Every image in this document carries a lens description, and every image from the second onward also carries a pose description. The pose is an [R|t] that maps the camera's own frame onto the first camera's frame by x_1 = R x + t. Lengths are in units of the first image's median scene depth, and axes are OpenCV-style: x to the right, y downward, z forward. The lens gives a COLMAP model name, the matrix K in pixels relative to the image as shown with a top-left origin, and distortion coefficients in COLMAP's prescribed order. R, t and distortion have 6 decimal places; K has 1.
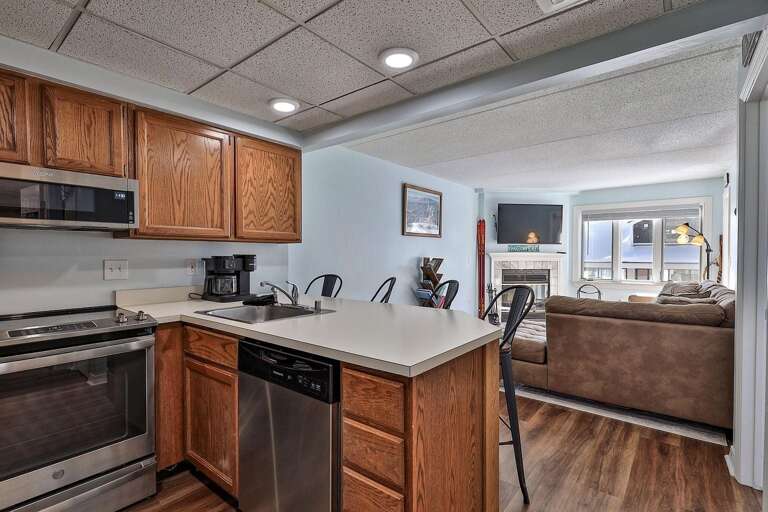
lens RADIAL K [[367.8, 0, 384.0], [0, 367.8, 256.0], [0, 0, 1]] dist [0.000833, -0.000556]
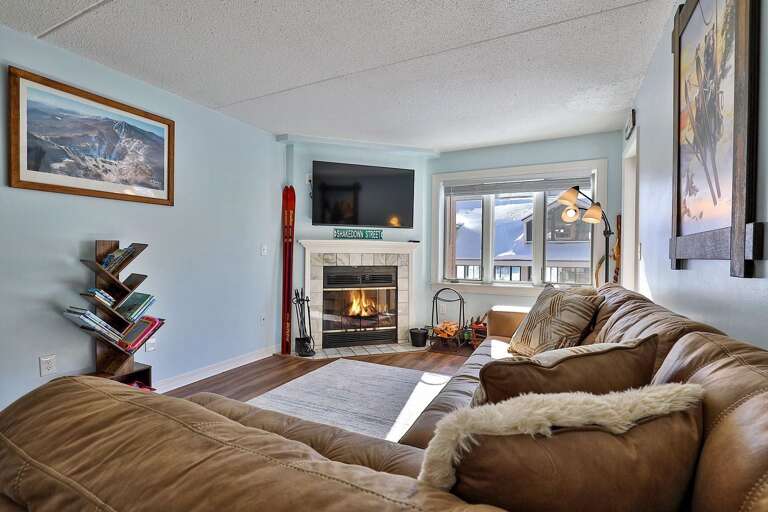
lens RADIAL K [[367.8, 0, 384.0], [0, 367.8, 256.0], [0, 0, 1]] dist [0.000833, -0.000556]
pose [[0.977254, 0.003621, 0.212043, 0.291605], [-0.004275, 0.999987, 0.002629, 0.016753], [-0.212031, -0.003475, 0.977257, 0.358739]]
